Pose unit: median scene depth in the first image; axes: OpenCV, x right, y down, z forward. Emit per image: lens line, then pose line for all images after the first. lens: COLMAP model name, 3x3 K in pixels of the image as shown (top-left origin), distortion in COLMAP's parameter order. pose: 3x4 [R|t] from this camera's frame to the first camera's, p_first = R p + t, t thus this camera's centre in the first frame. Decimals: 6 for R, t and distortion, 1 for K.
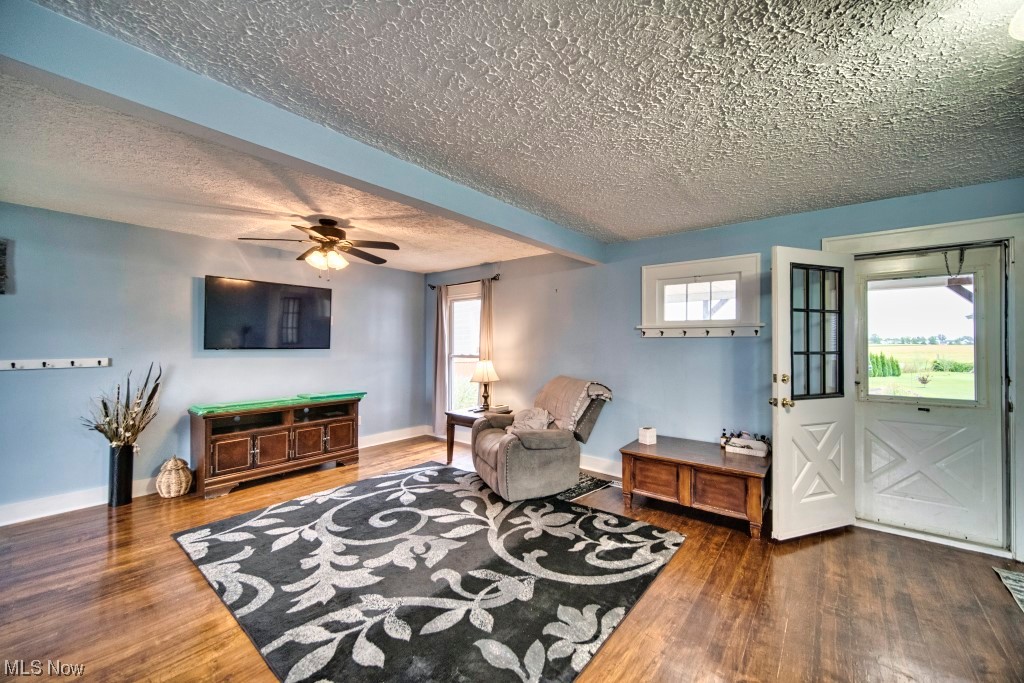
lens RADIAL K [[404.4, 0, 510.1], [0, 404.4, 342.0], [0, 0, 1]] dist [0.001420, -0.000433]
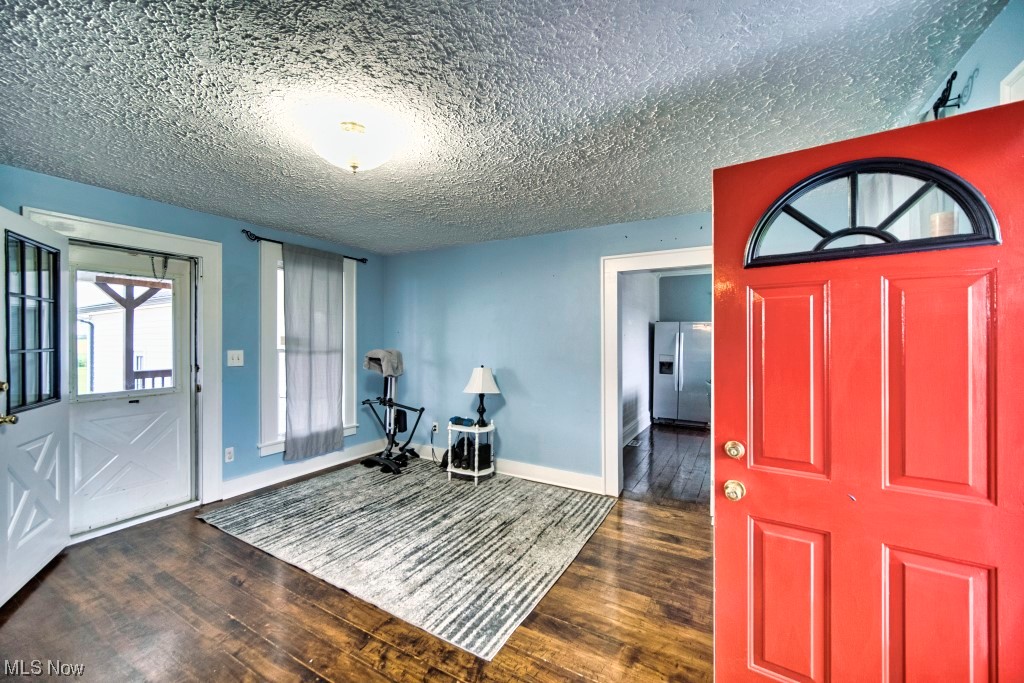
lens RADIAL K [[404.4, 0, 507.7], [0, 404.4, 340.4], [0, 0, 1]] dist [0.001420, -0.000433]
pose [[-0.150846, -0.001529, 0.988556, -0.165260], [-0.007284, 0.999973, 0.000436, 0.000027], [-0.988530, -0.007135, -0.150853, 0.194687]]
